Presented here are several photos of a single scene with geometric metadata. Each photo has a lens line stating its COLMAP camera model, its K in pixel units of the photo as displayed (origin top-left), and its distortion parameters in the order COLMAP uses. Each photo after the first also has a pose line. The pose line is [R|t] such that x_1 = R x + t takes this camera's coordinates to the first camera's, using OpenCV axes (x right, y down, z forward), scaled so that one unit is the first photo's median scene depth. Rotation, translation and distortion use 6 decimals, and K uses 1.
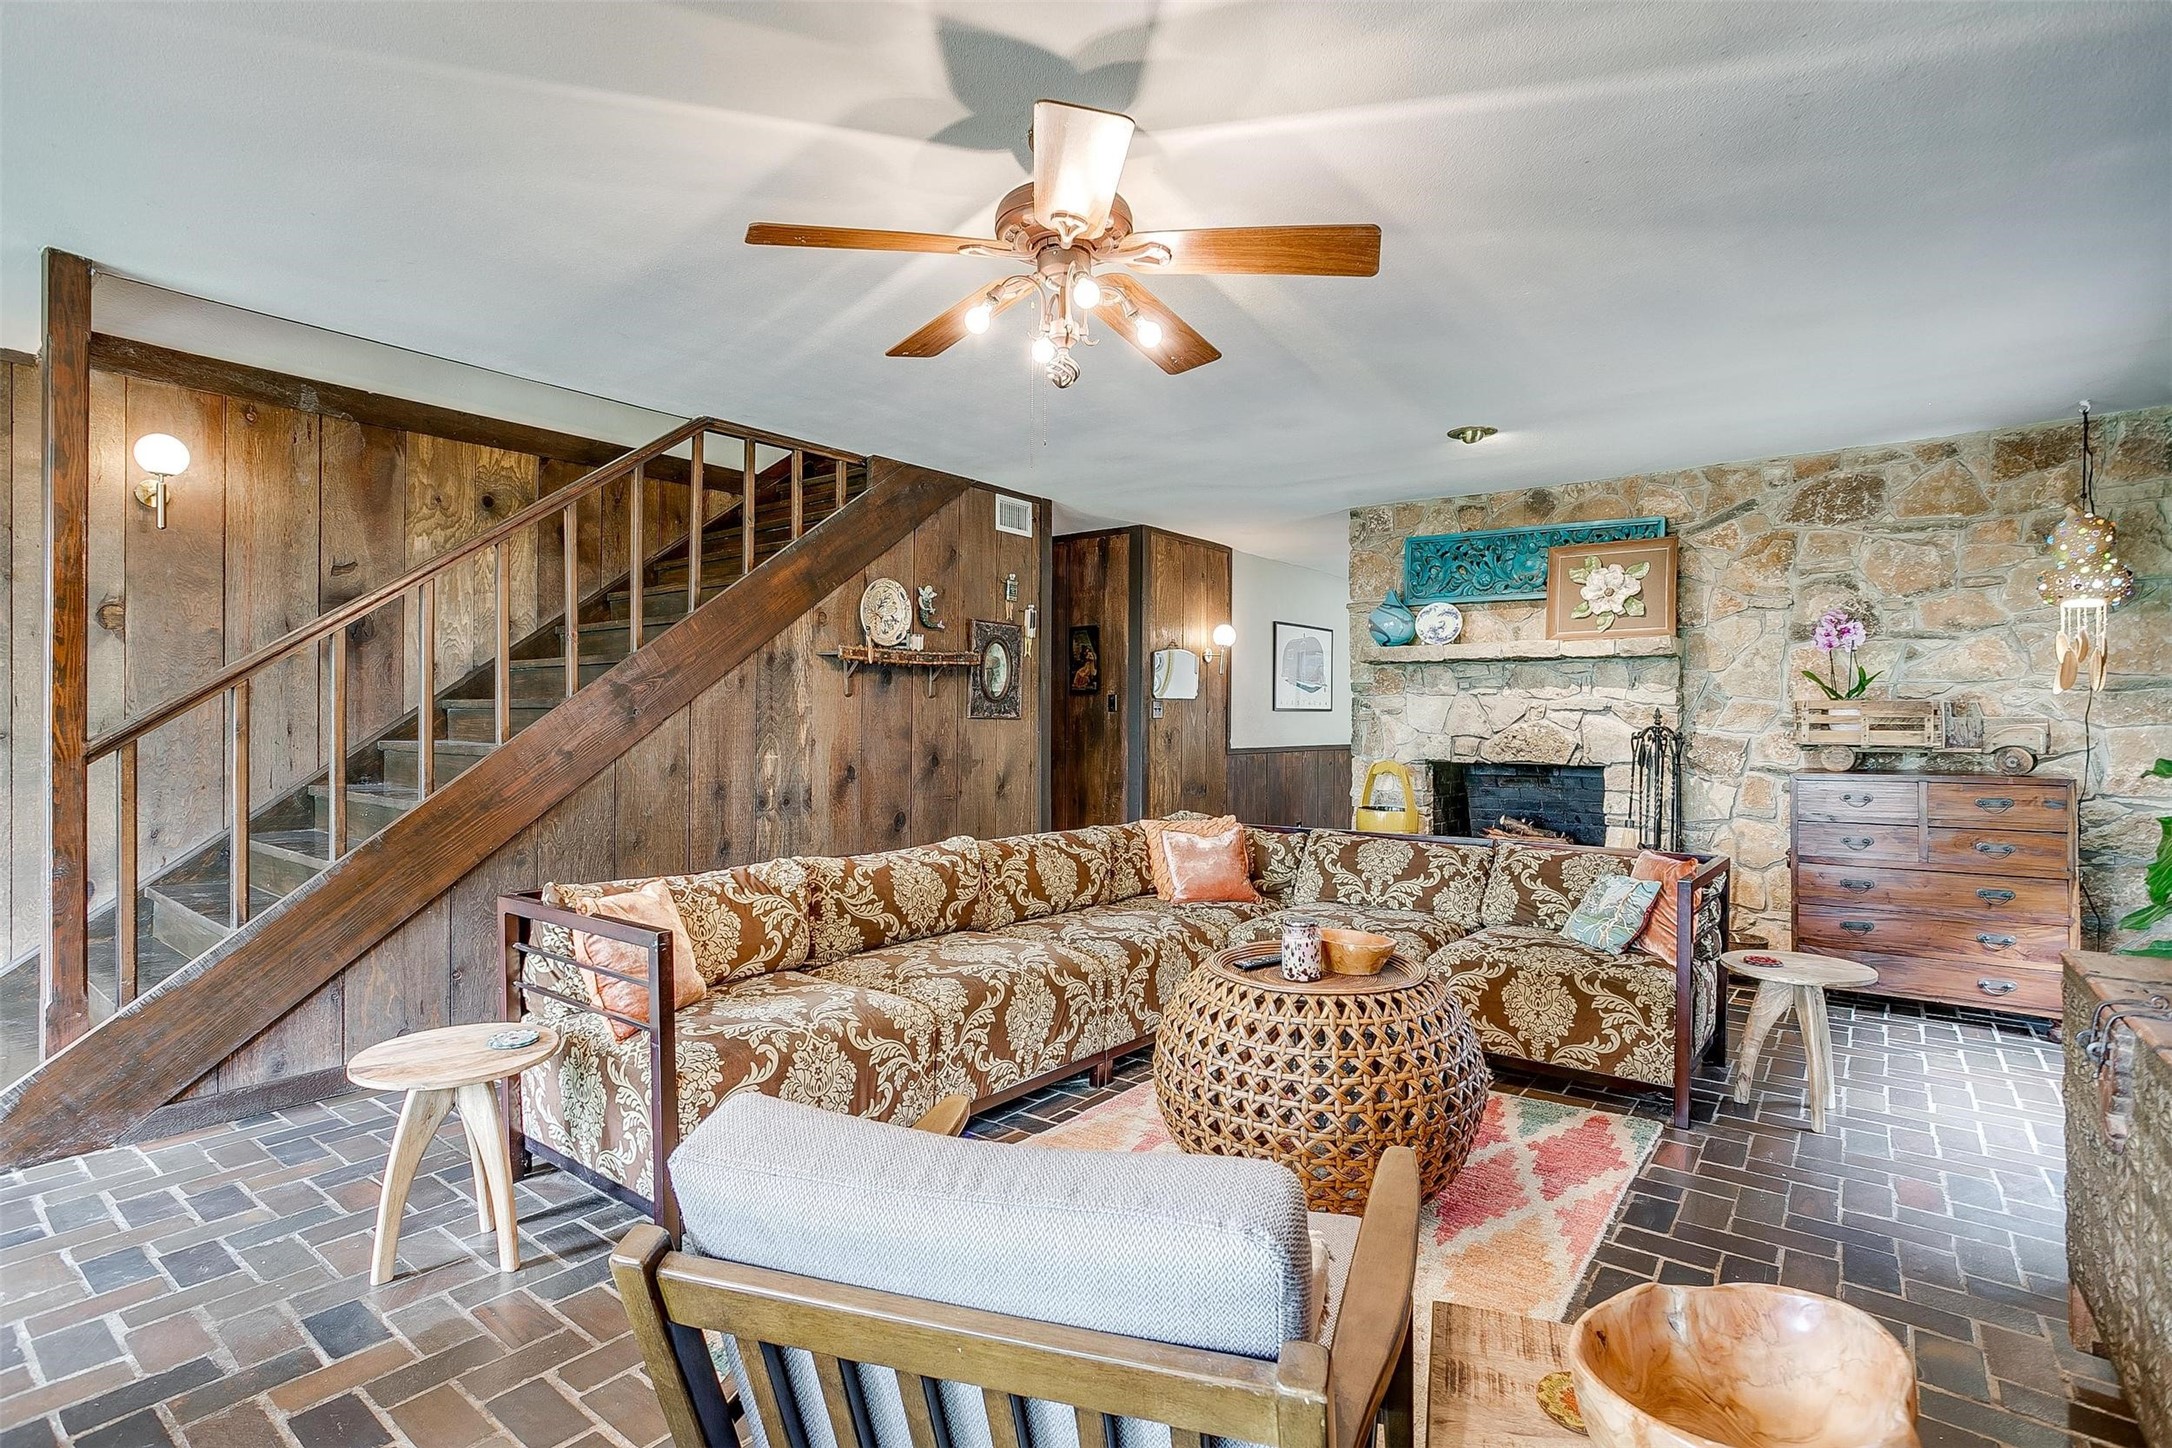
lens RADIAL K [[1062.1, 0, 1079.1], [0, 1062.1, 716.9], [0, 0, 1]] dist [-0.028821, 0.014930]
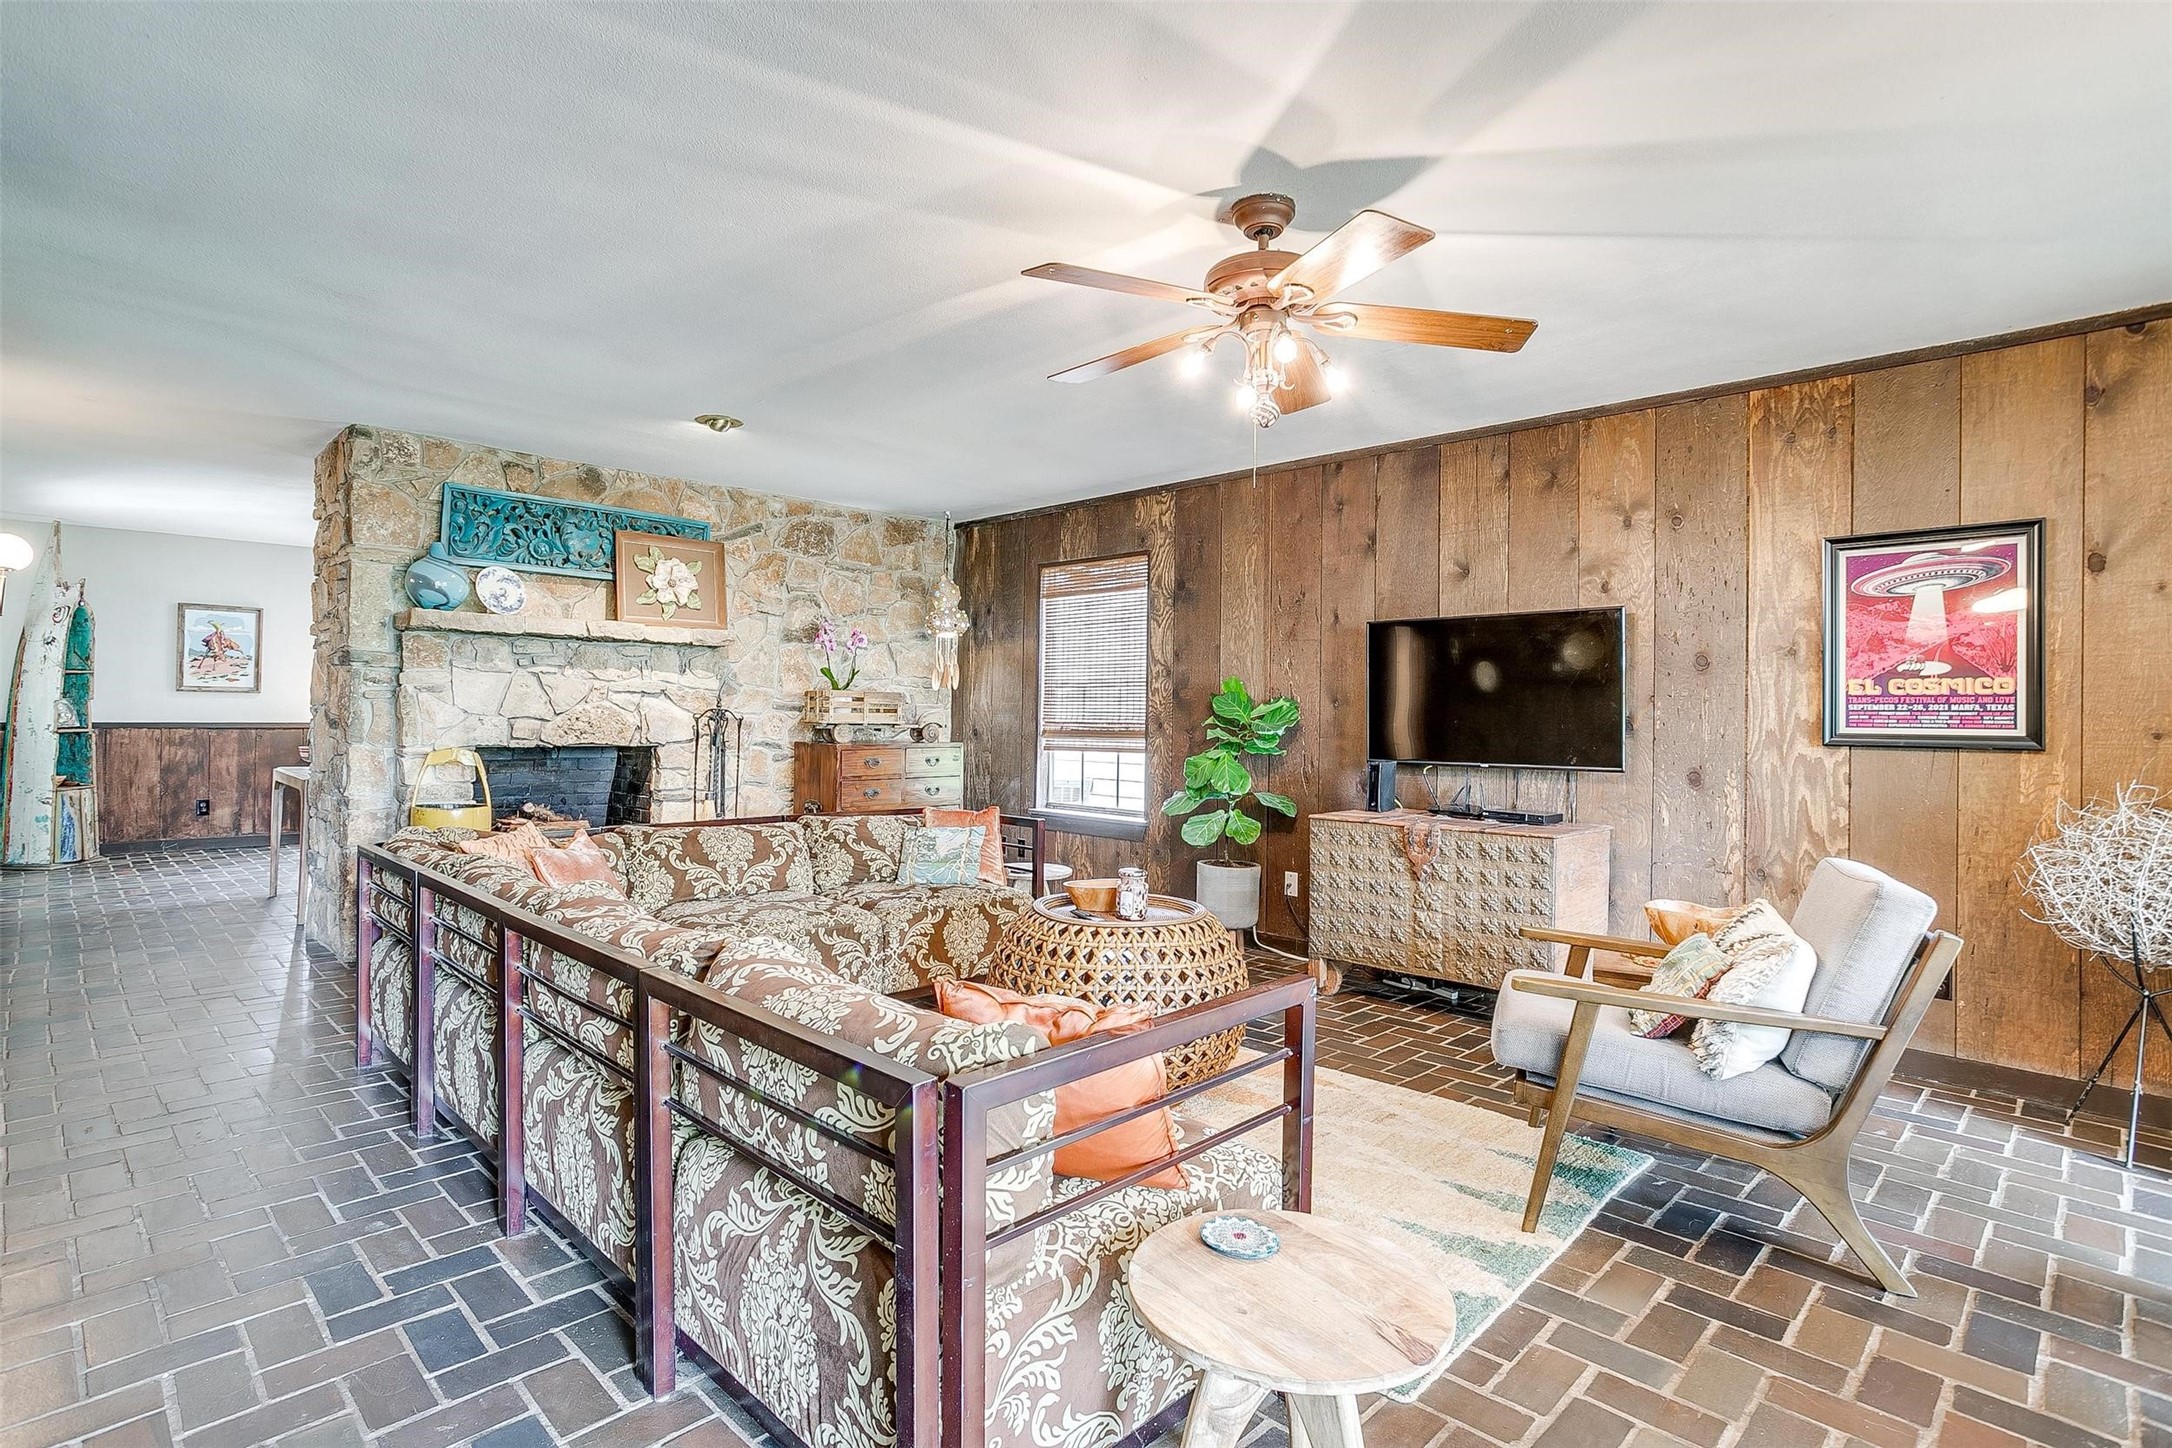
lens RADIAL K [[1062.1, 0, 1078.2], [0, 1062.1, 702.3], [0, 0, 1]] dist [-0.028821, 0.014930]
pose [[0.145090, 0.007785, 0.989388, -0.498891], [-0.017754, 0.999829, -0.005264, 0.000956], [-0.989259, -0.016802, 0.145204, 0.430432]]
